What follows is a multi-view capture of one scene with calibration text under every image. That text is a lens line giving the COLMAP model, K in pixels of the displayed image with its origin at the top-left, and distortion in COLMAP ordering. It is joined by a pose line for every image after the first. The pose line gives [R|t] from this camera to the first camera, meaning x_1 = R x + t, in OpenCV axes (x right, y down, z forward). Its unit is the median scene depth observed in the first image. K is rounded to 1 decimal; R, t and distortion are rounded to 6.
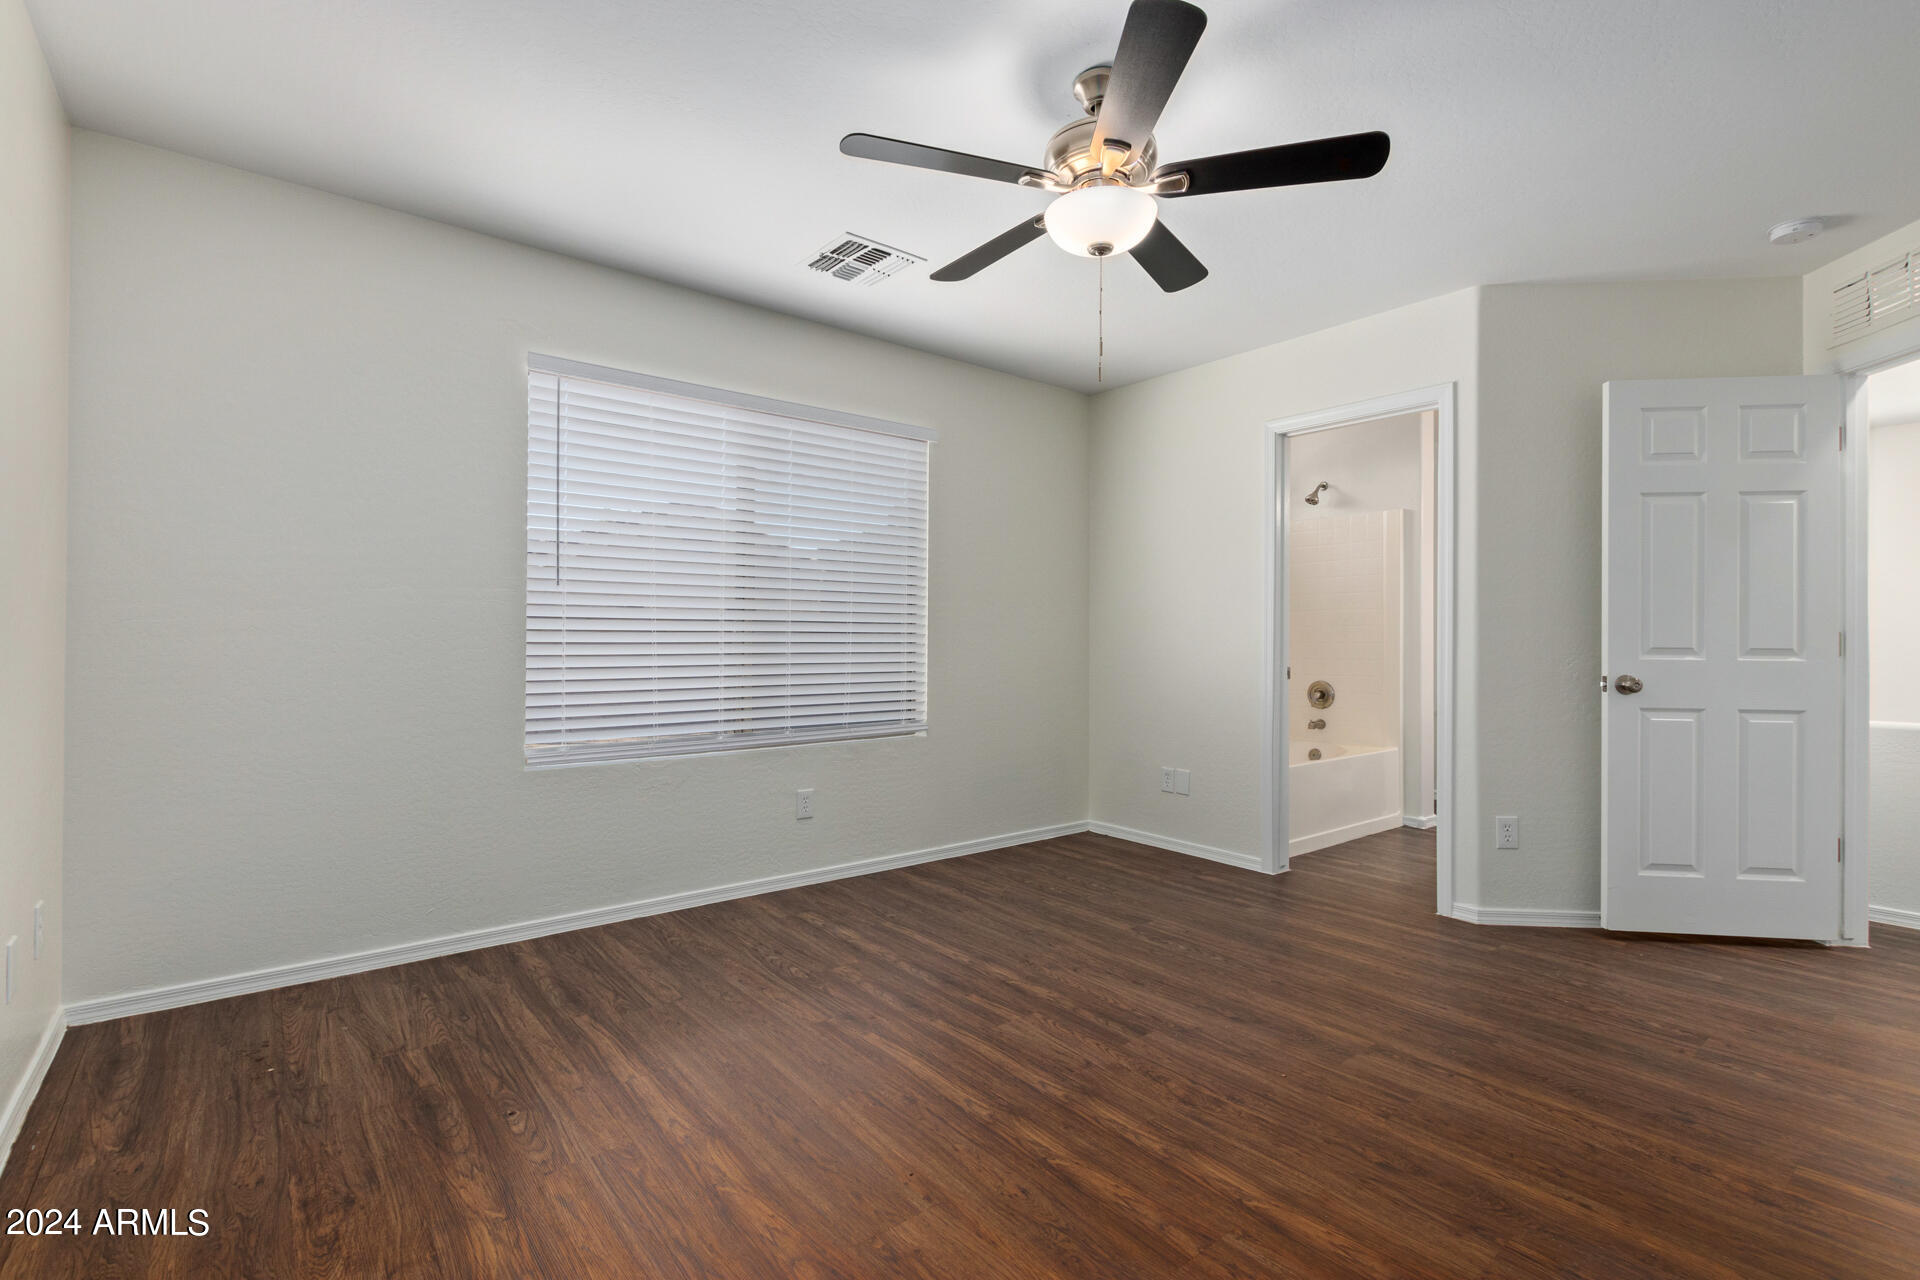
lens RADIAL K [[881.7, 0, 961.0], [0, 881.7, 646.8], [0, 0, 1]] dist [0.006296, -0.004009]
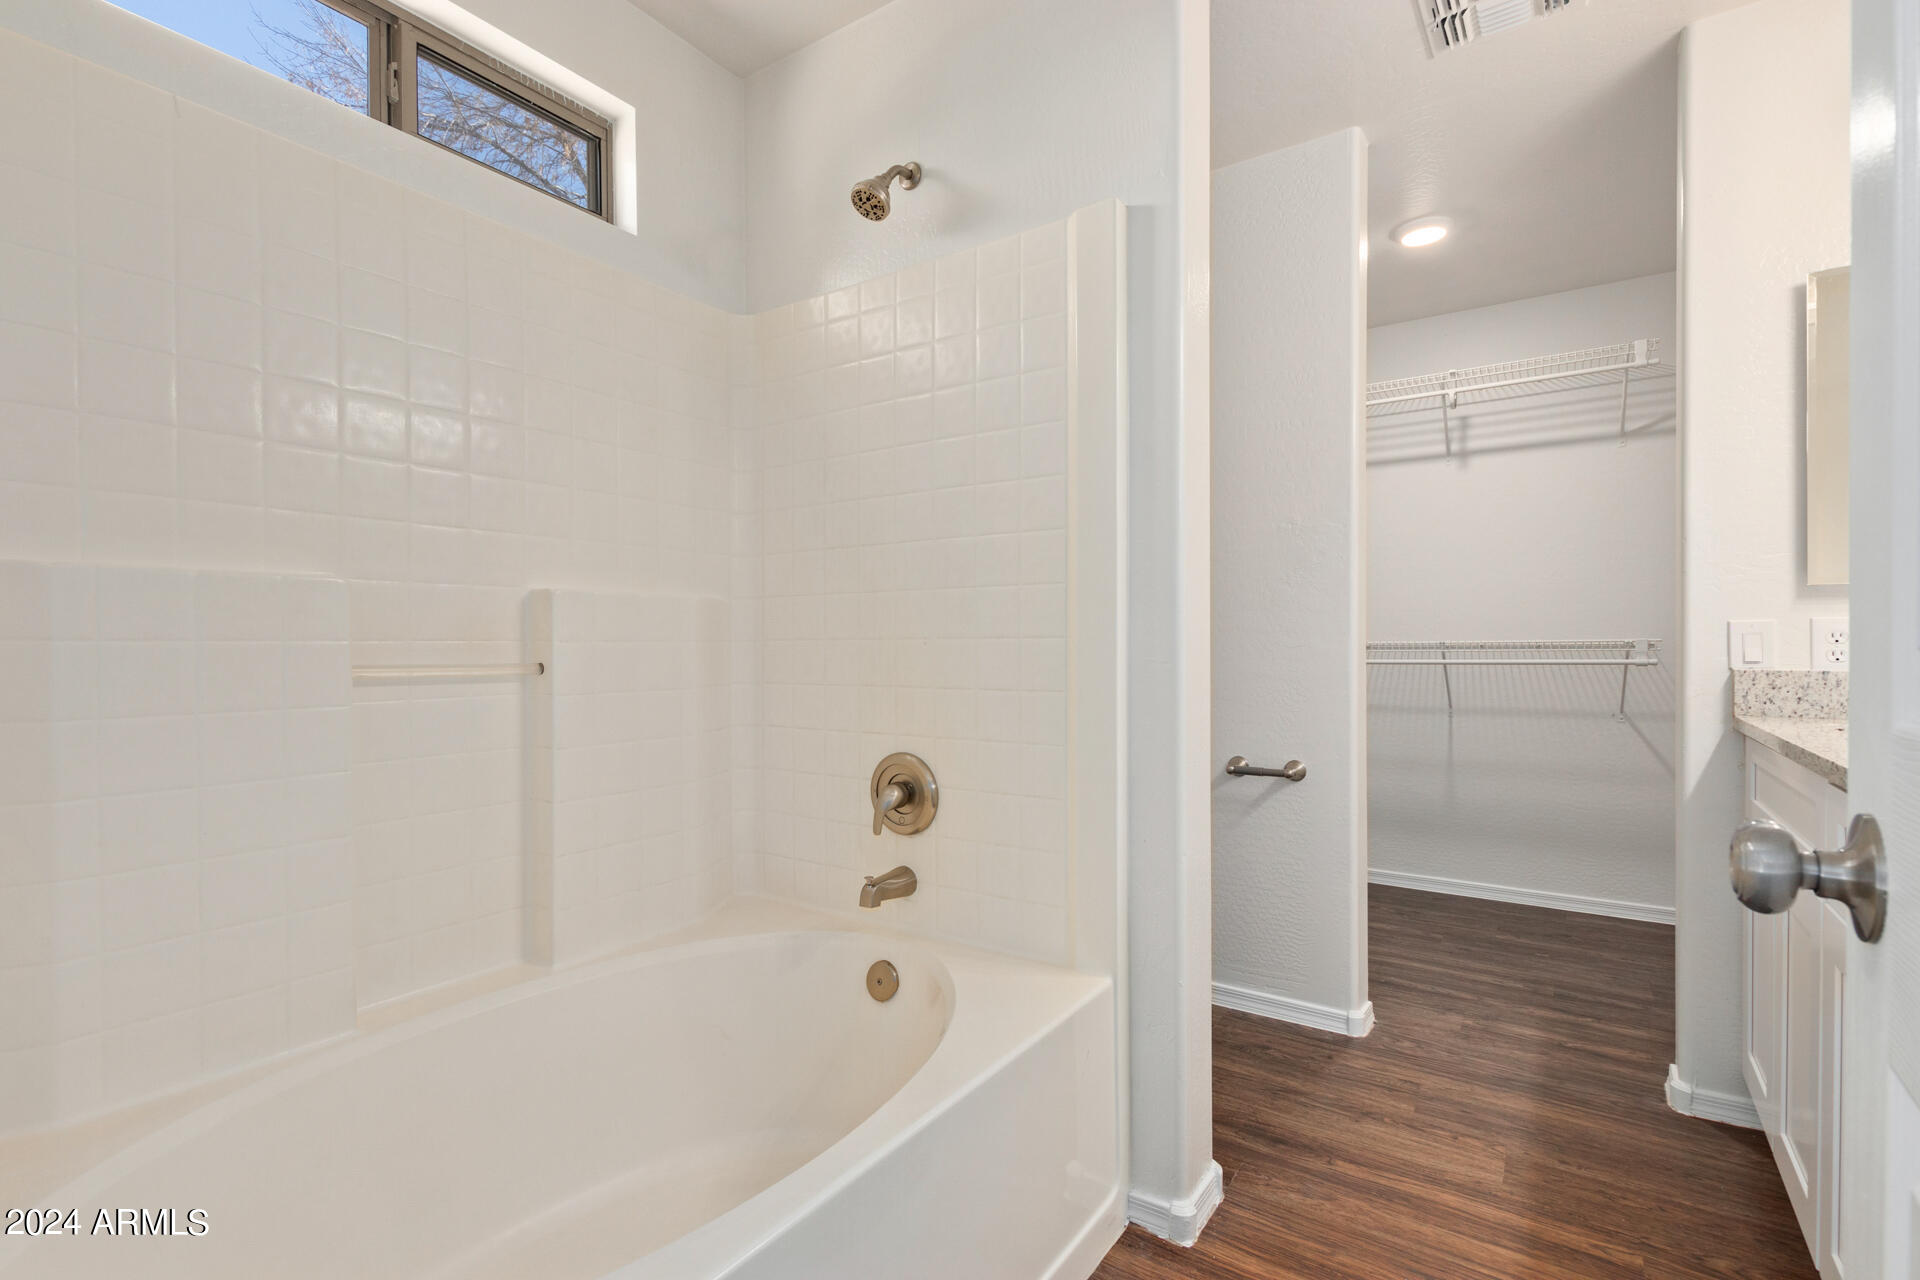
lens RADIAL K [[881.7, 0, 956.0], [0, 881.7, 645.2], [0, 0, 1]] dist [0.006296, -0.004009]
pose [[0.961045, -0.004474, 0.276355, 0.336706], [0.004165, 0.999990, 0.001705, -0.002312], [-0.276359, -0.000487, 0.961054, 0.676476]]
